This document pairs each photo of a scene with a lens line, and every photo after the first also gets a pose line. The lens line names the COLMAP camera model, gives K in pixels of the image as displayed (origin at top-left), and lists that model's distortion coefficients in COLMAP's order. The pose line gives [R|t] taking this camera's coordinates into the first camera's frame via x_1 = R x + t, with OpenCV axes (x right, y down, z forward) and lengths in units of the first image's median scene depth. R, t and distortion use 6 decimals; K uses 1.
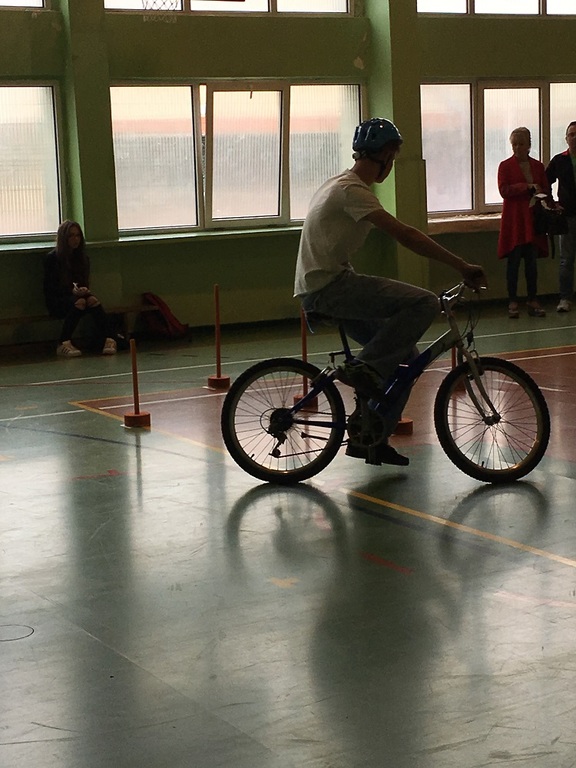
lens RADIAL K [[1562.0, 0, 274.7], [0, 1562.0, 287.6], [0, 0, 1]] dist [0.042237, -0.434608]
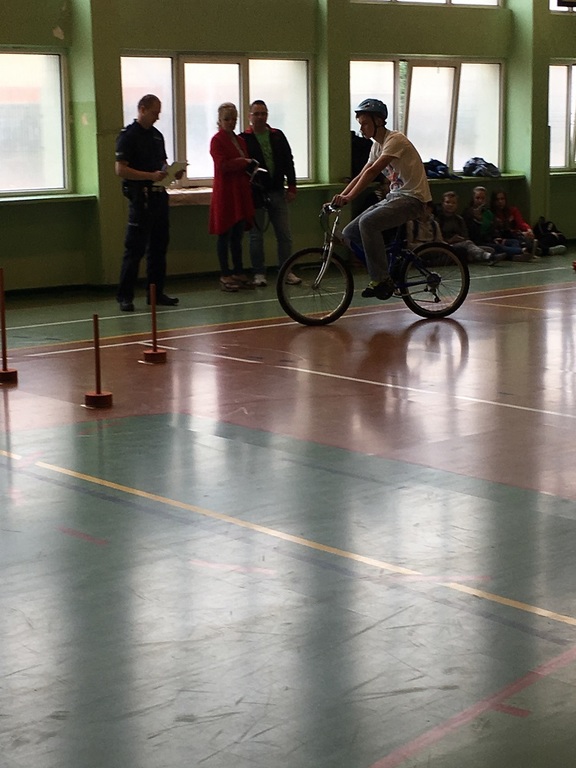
lens RADIAL K [[1562.3, 0, 288.0], [0, 1562.3, 384.0], [0, 0, 1]] dist [-0.033901, -0.338020]
pose [[0.978507, -0.009237, 0.206008, -0.552103], [-0.006815, 0.997002, 0.077073, 0.045417], [-0.206103, -0.076820, 0.975510, -0.306421]]
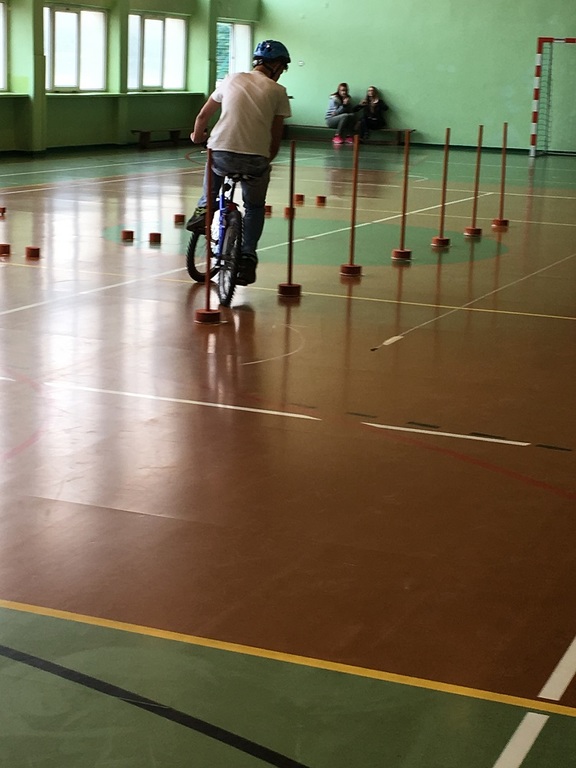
lens RADIAL K [[1562.3, 0, 288.0], [0, 1562.3, 384.0], [0, 0, 1]] dist [-0.033901, -0.338020]
pose [[0.772385, -0.059780, 0.632336, -1.086227], [-0.018656, 0.992996, 0.116664, 0.089548], [-0.634881, -0.101907, 0.765860, -0.606294]]
